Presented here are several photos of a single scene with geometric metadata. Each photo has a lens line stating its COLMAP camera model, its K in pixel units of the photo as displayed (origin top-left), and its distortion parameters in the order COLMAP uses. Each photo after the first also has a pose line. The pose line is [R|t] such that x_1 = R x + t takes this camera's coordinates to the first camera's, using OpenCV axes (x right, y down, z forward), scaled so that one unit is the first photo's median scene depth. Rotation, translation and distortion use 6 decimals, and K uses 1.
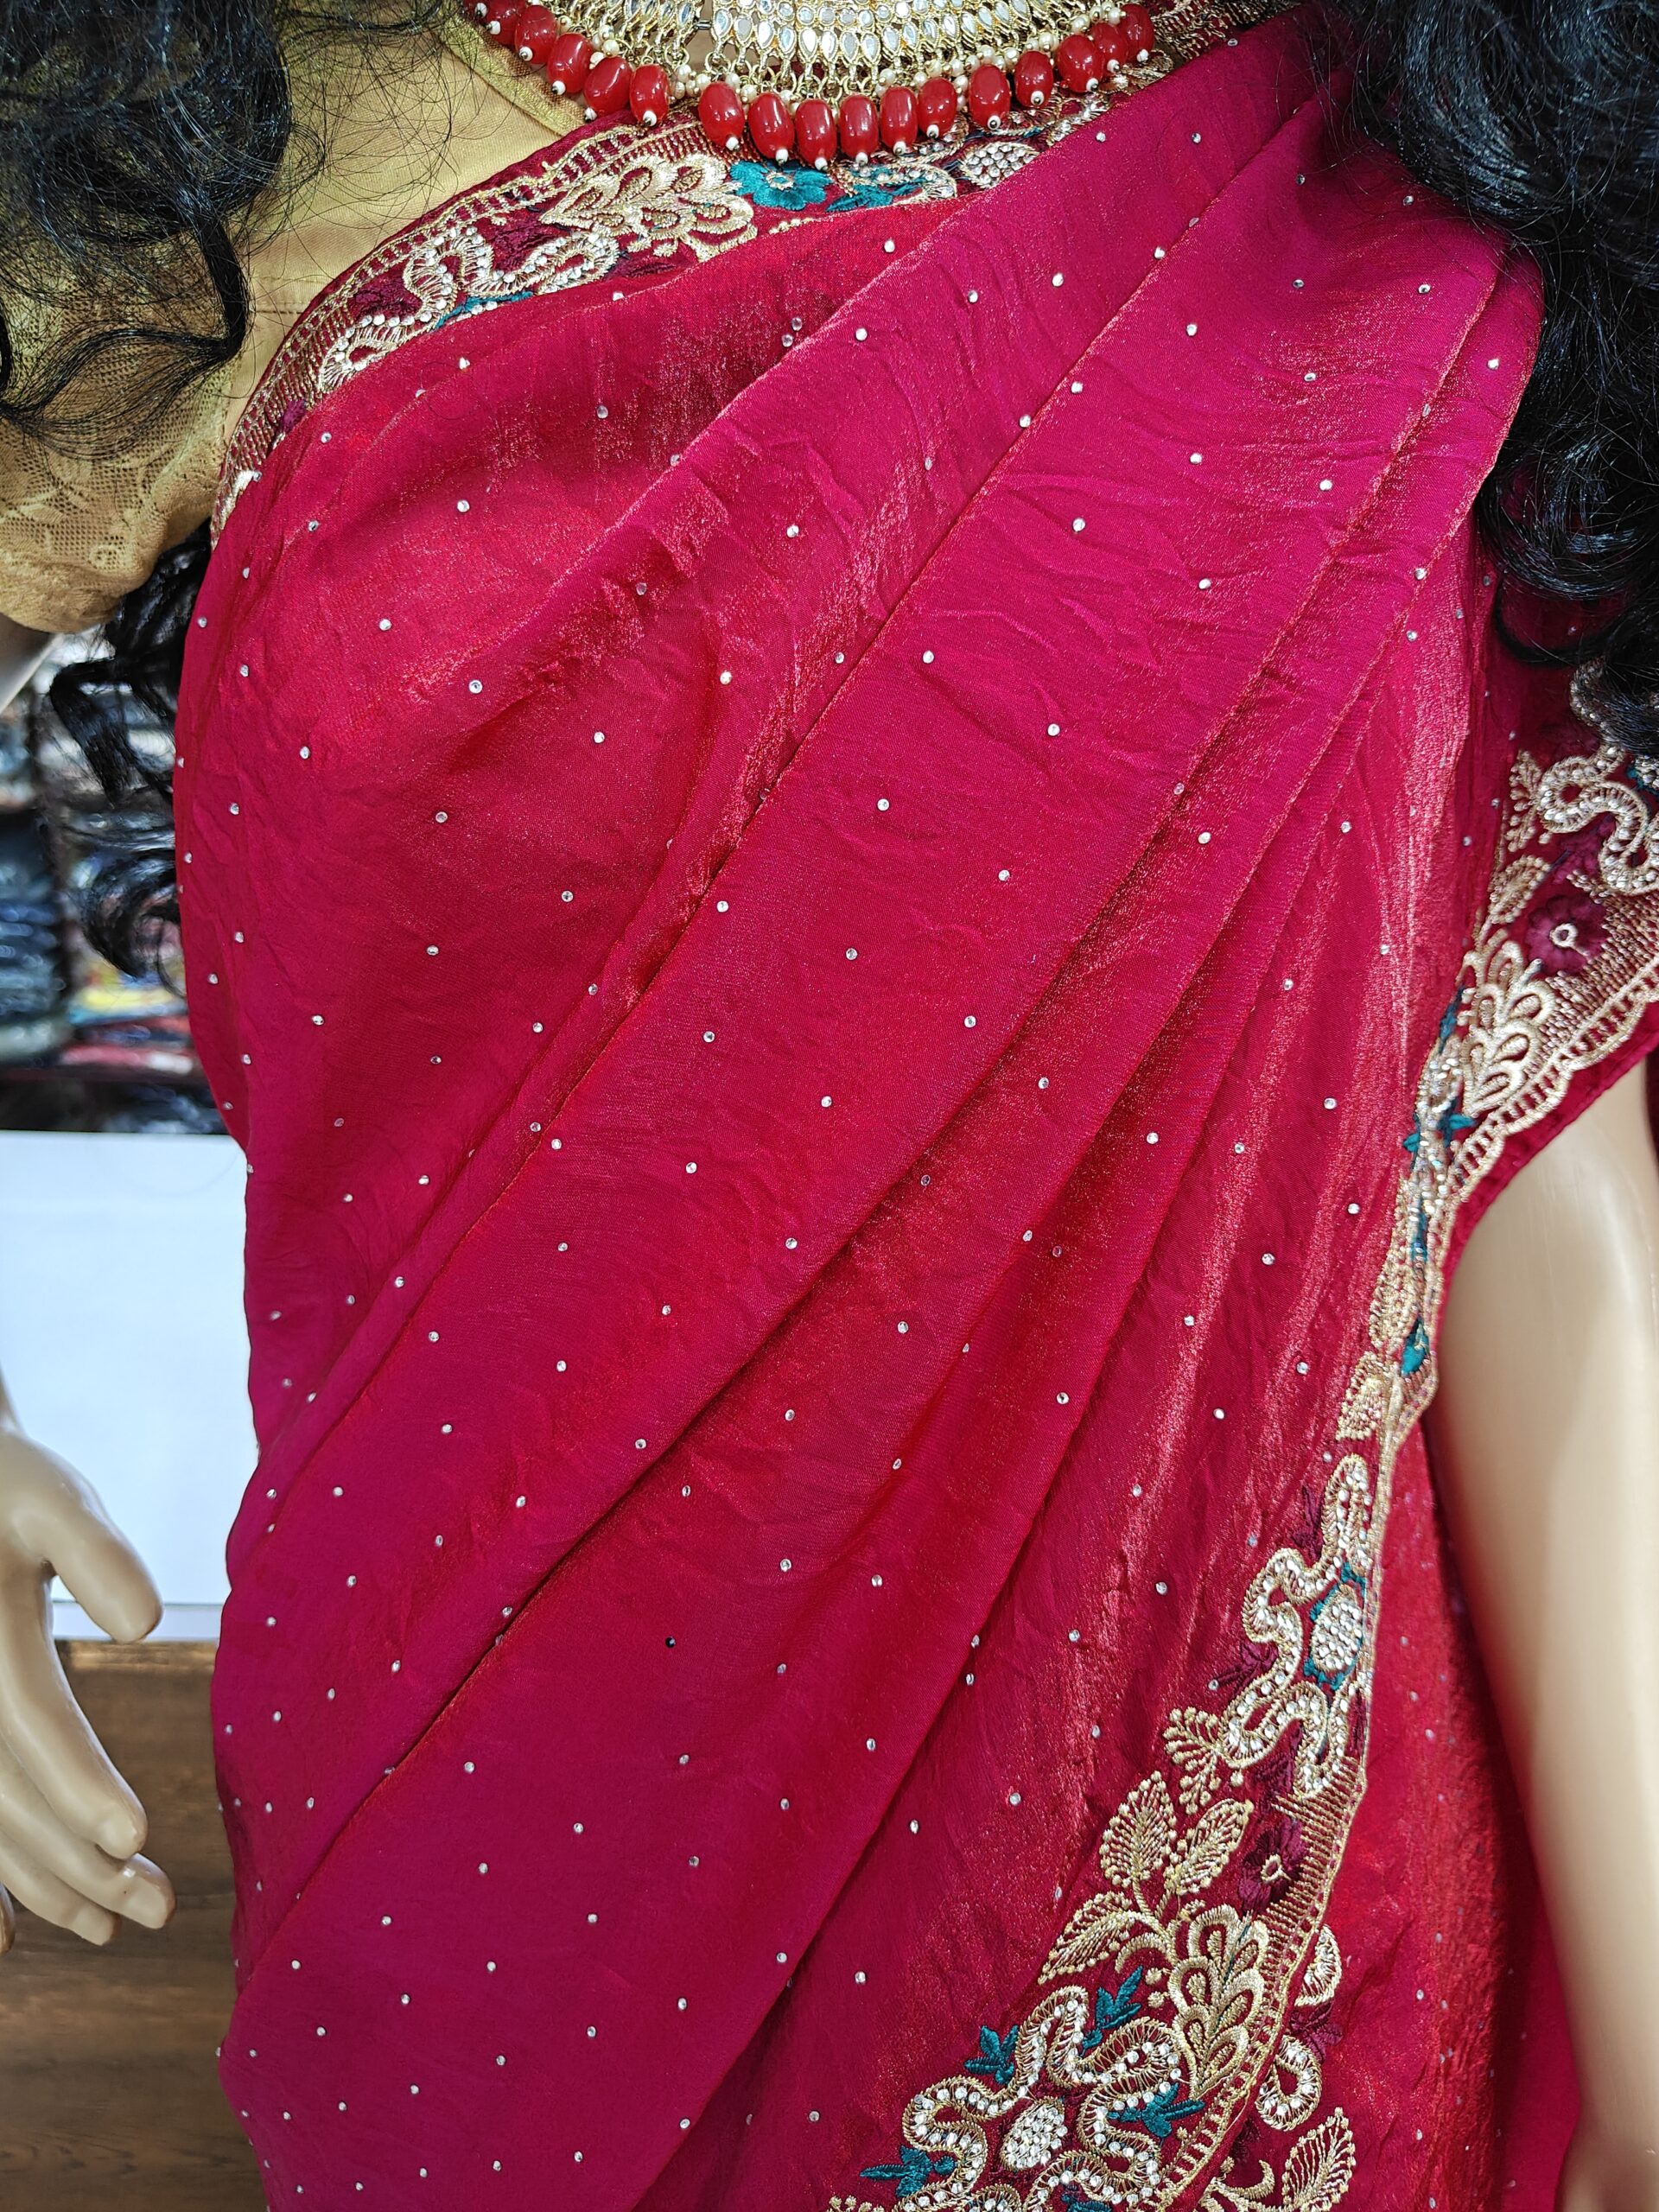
lens RADIAL K [[1560.4, 0, 829.5], [0, 1560.4, 1106.0], [0, 0, 1]] dist [-0.001391, -0.002881]
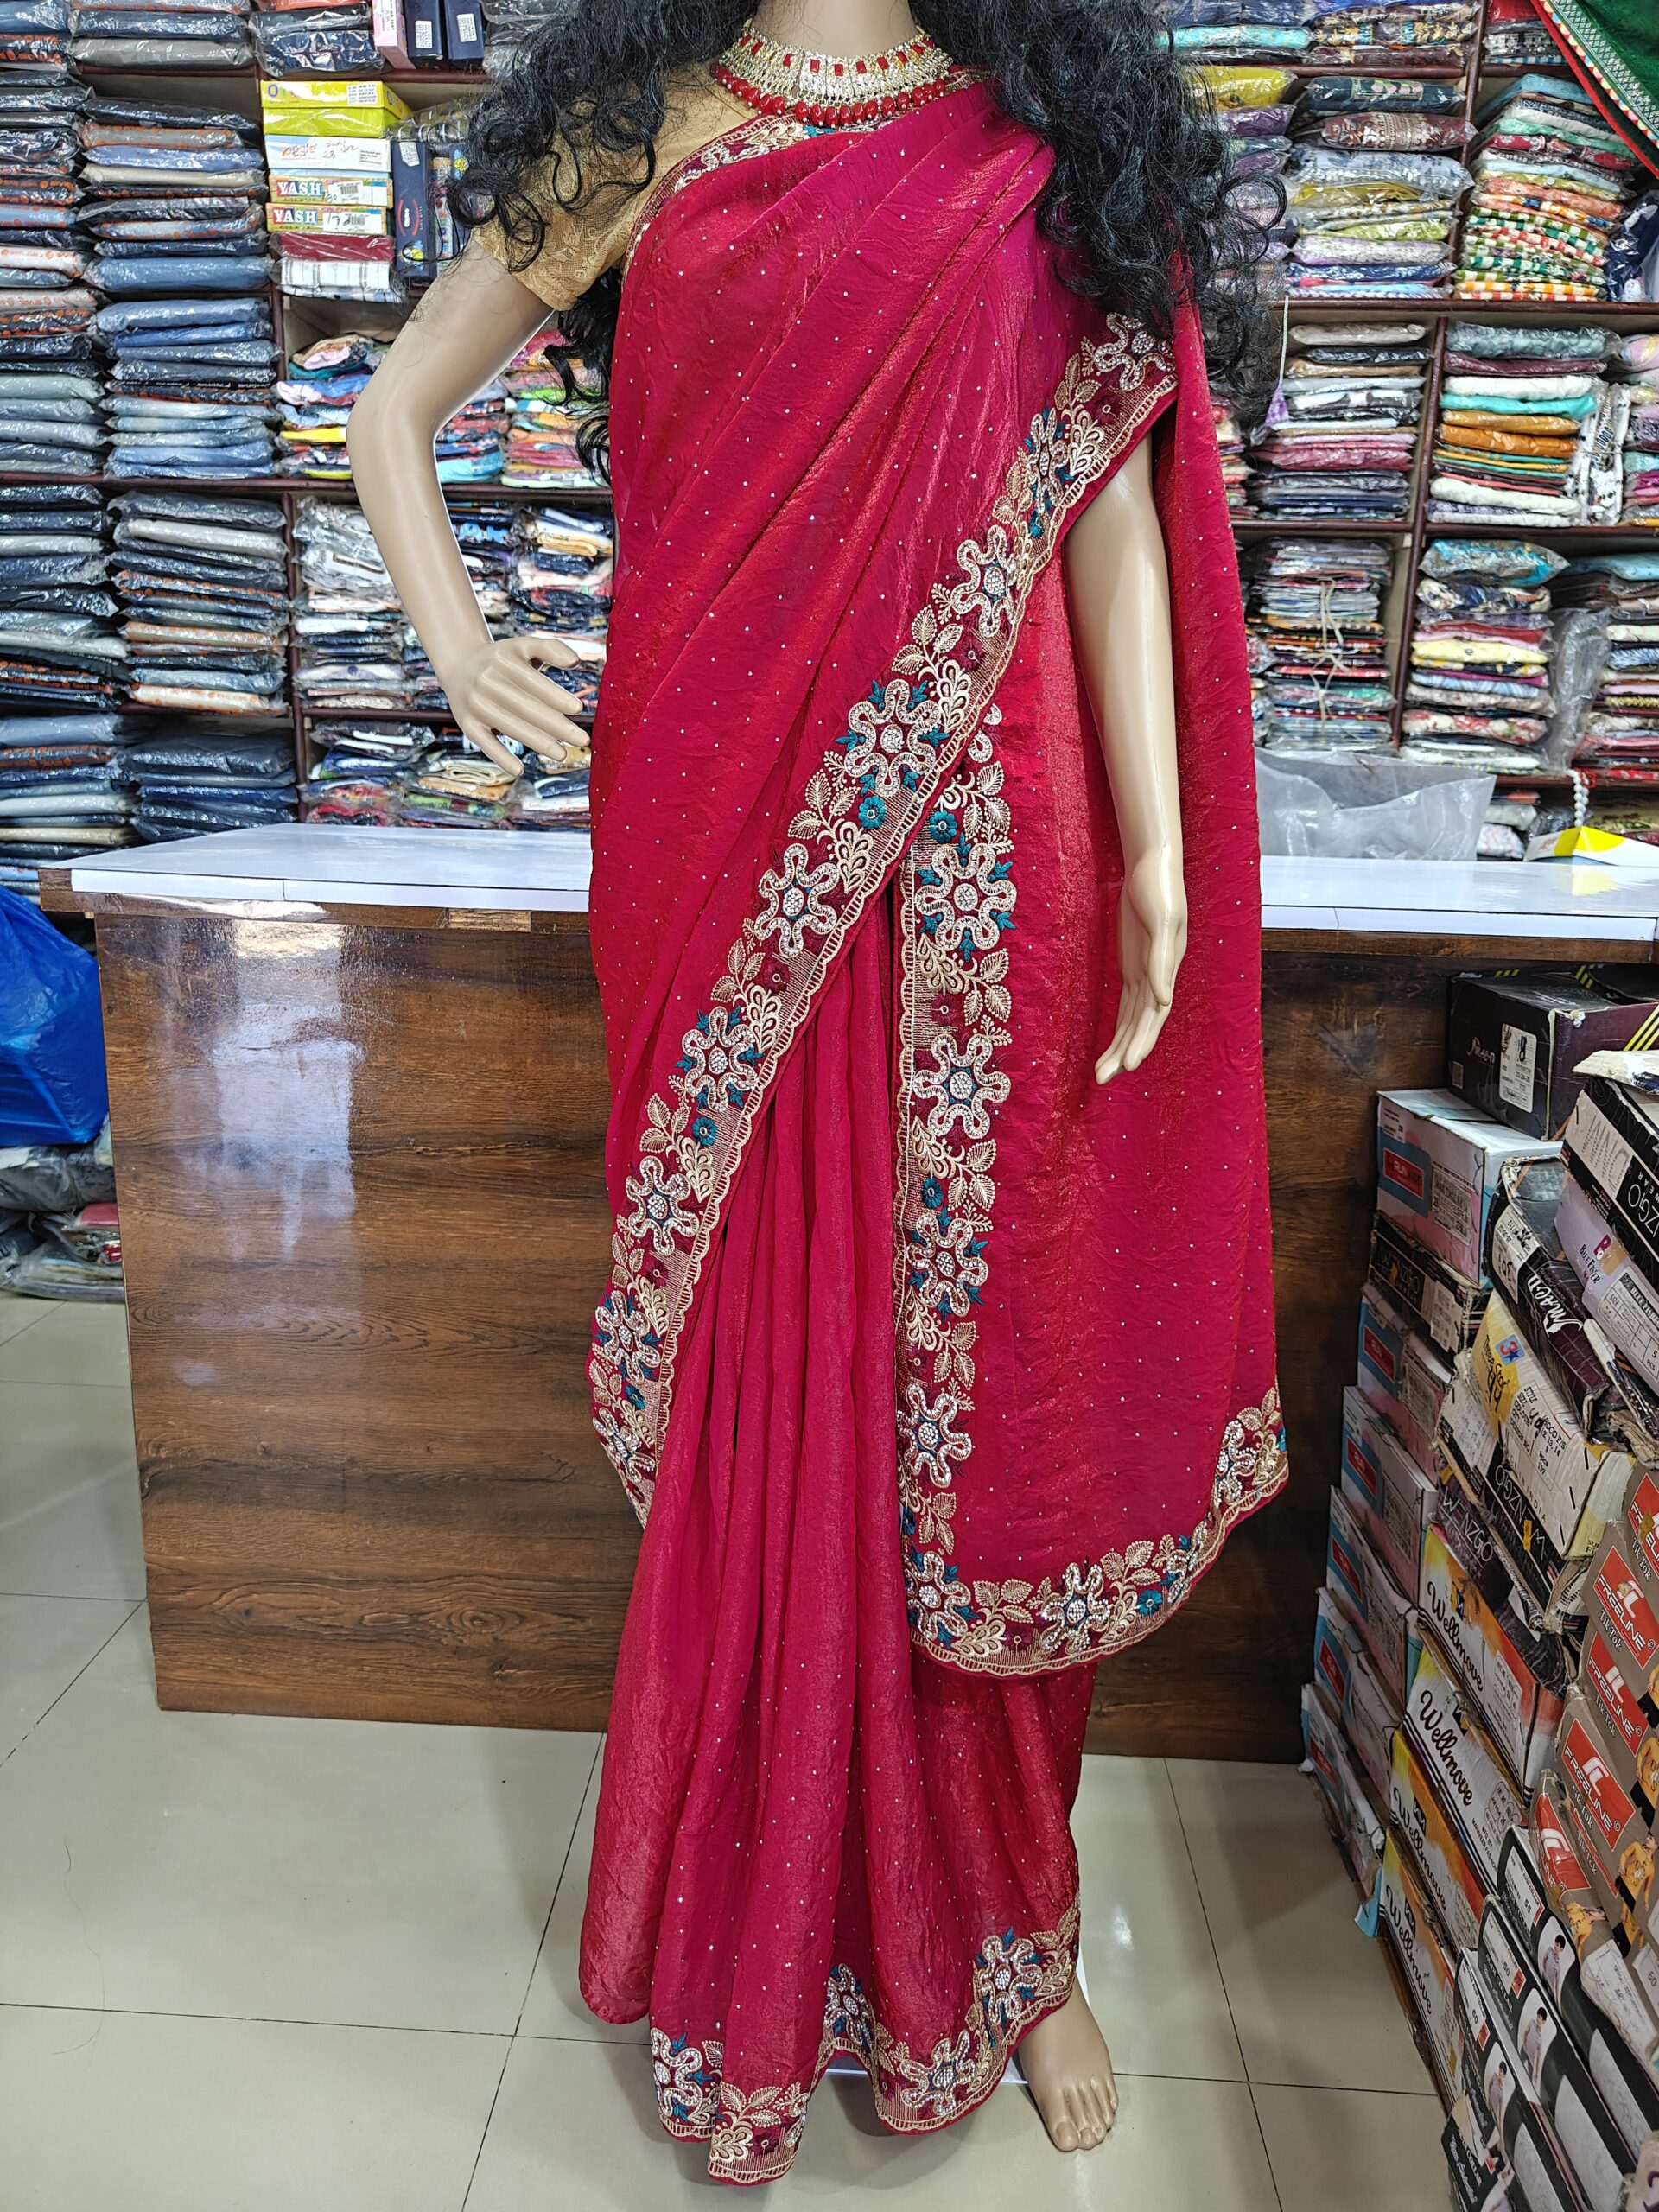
lens RADIAL K [[1519.7, 0, 817.2], [0, 1519.7, 1105.5], [0, 0, 1]] dist [0.008530, -0.005639]
pose [[0.999071, 0.014308, -0.040650, 0.115154], [-0.017427, 0.996845, -0.077437, 1.593889], [0.039414, 0.078073, 0.996168, -1.895988]]
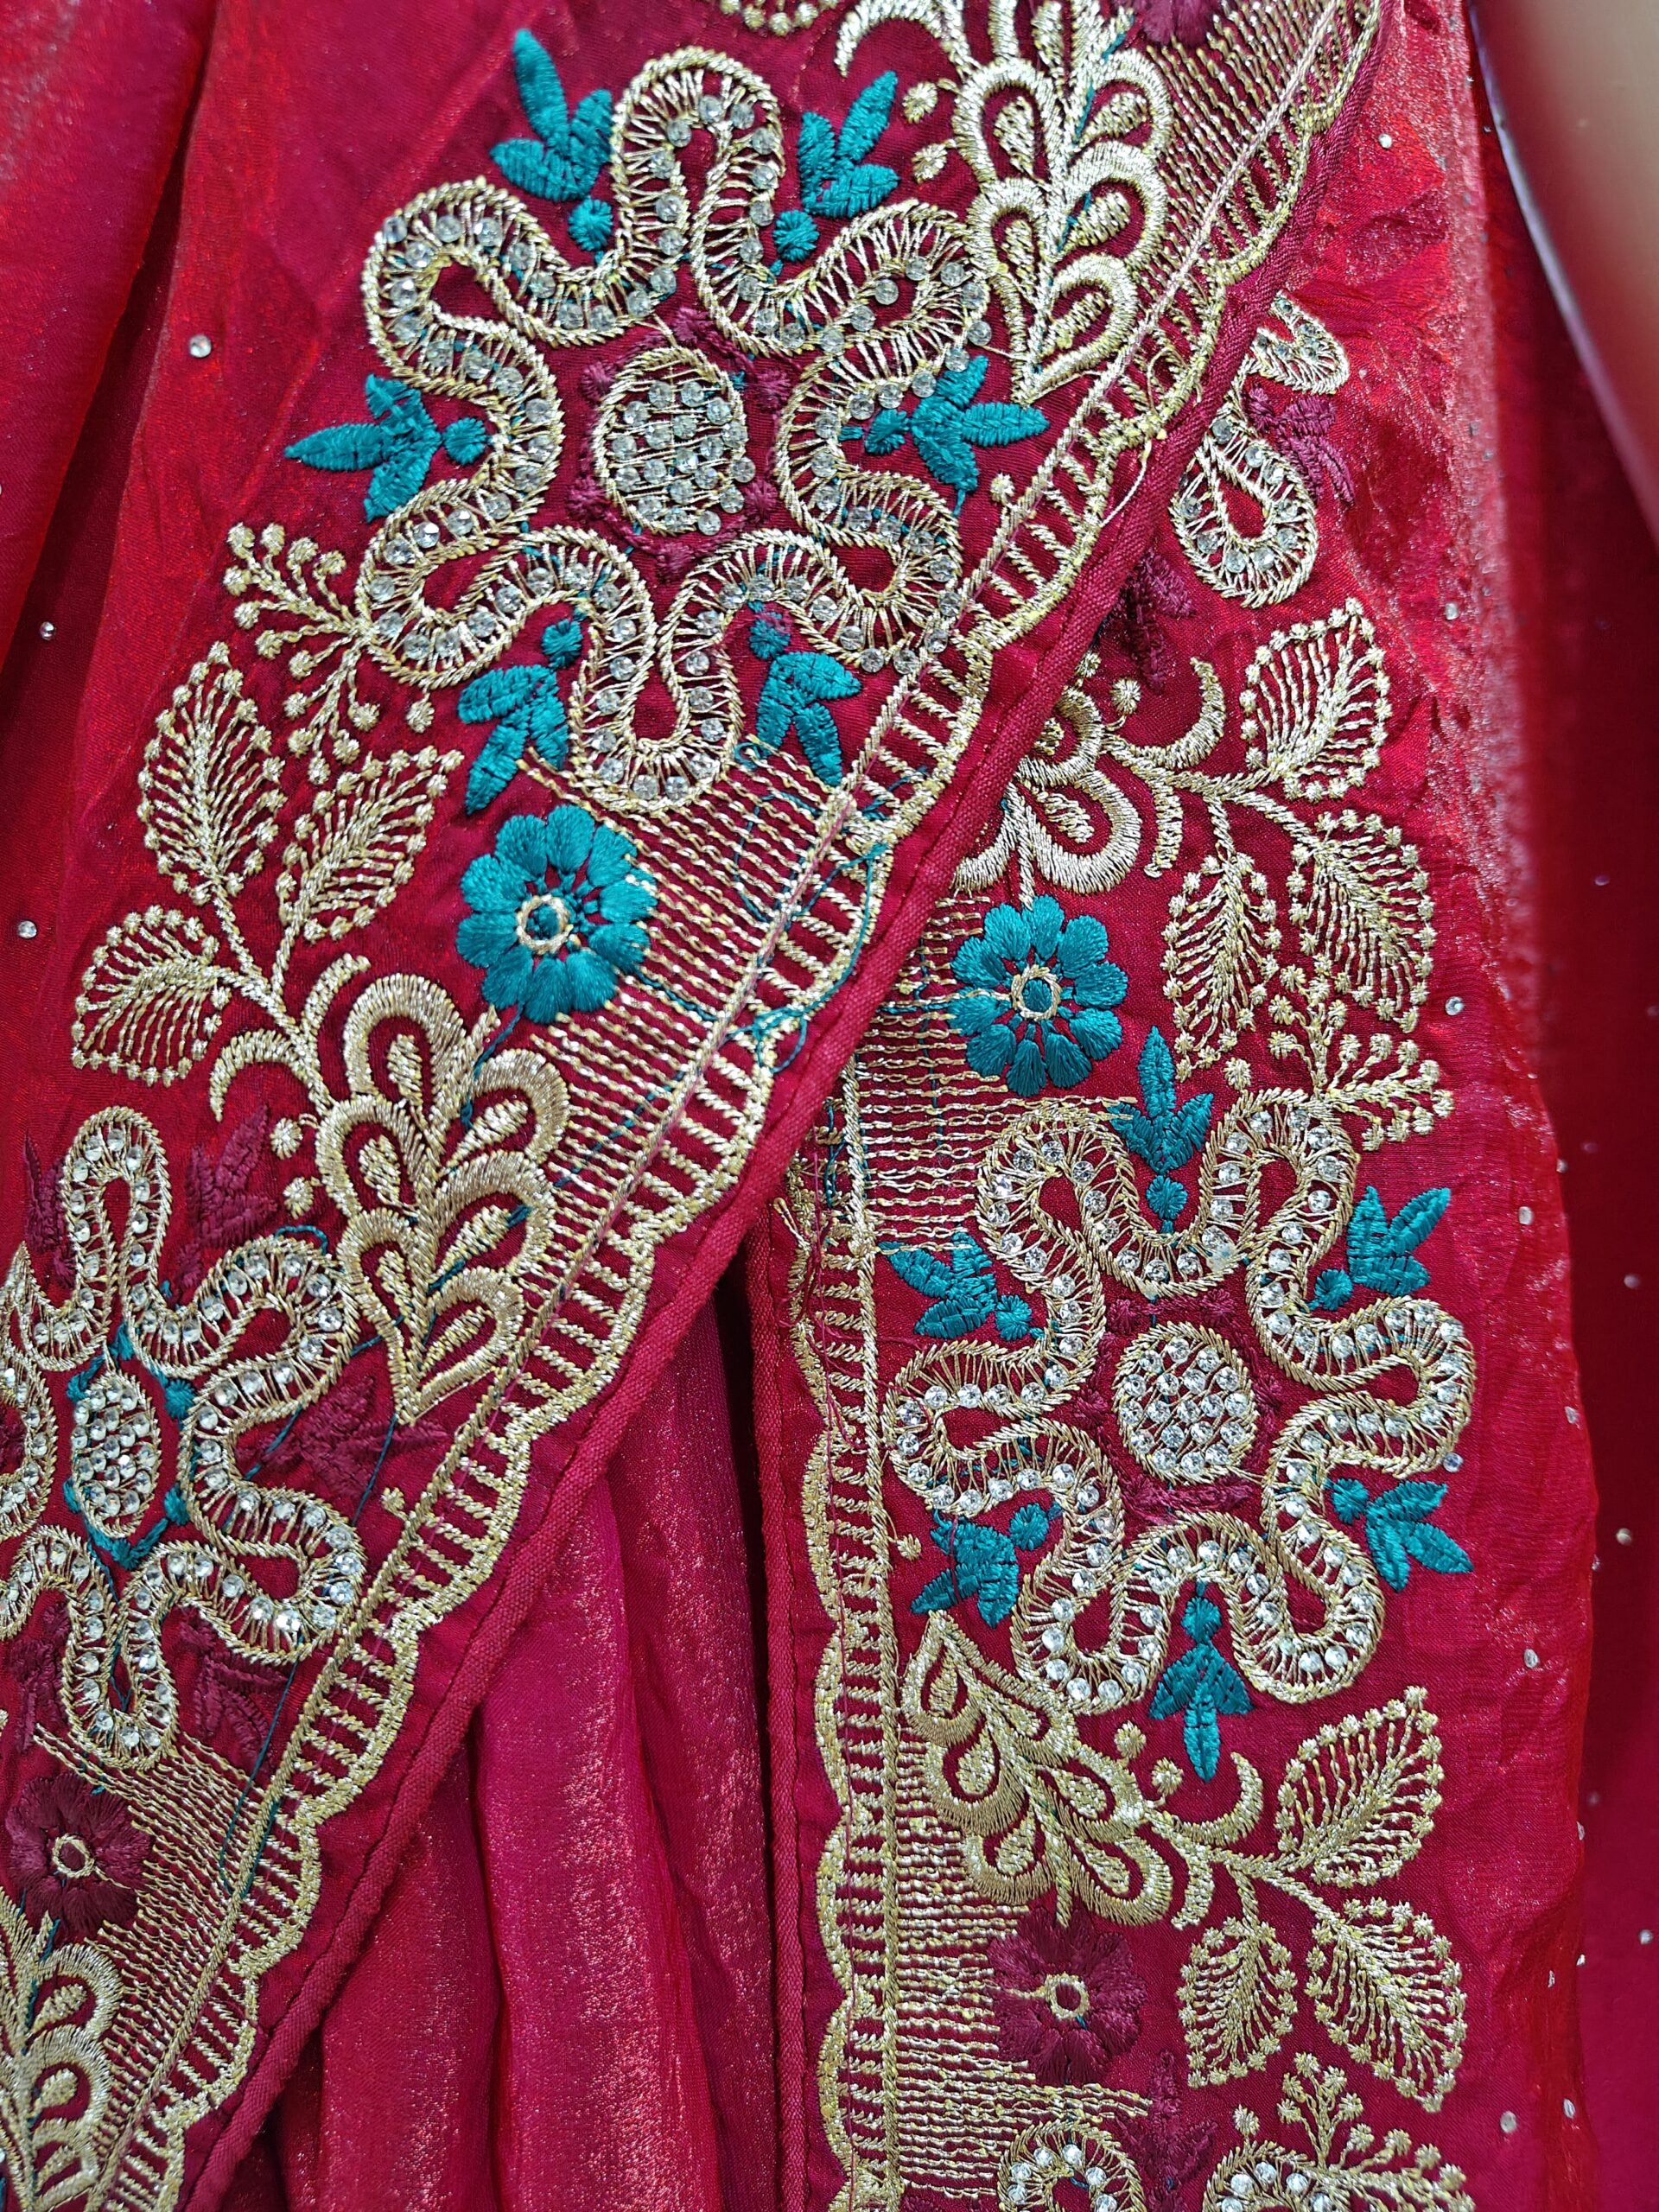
lens RADIAL K [[1519.7, 0, 817.2], [0, 1519.7, 1105.5], [0, 0, 1]] dist [0.008530, -0.005639]
pose [[0.995225, -0.015861, -0.096307, 0.213245], [0.000545, 0.987596, -0.157017, 0.923848], [0.097603, 0.156215, 0.982889, 0.575106]]
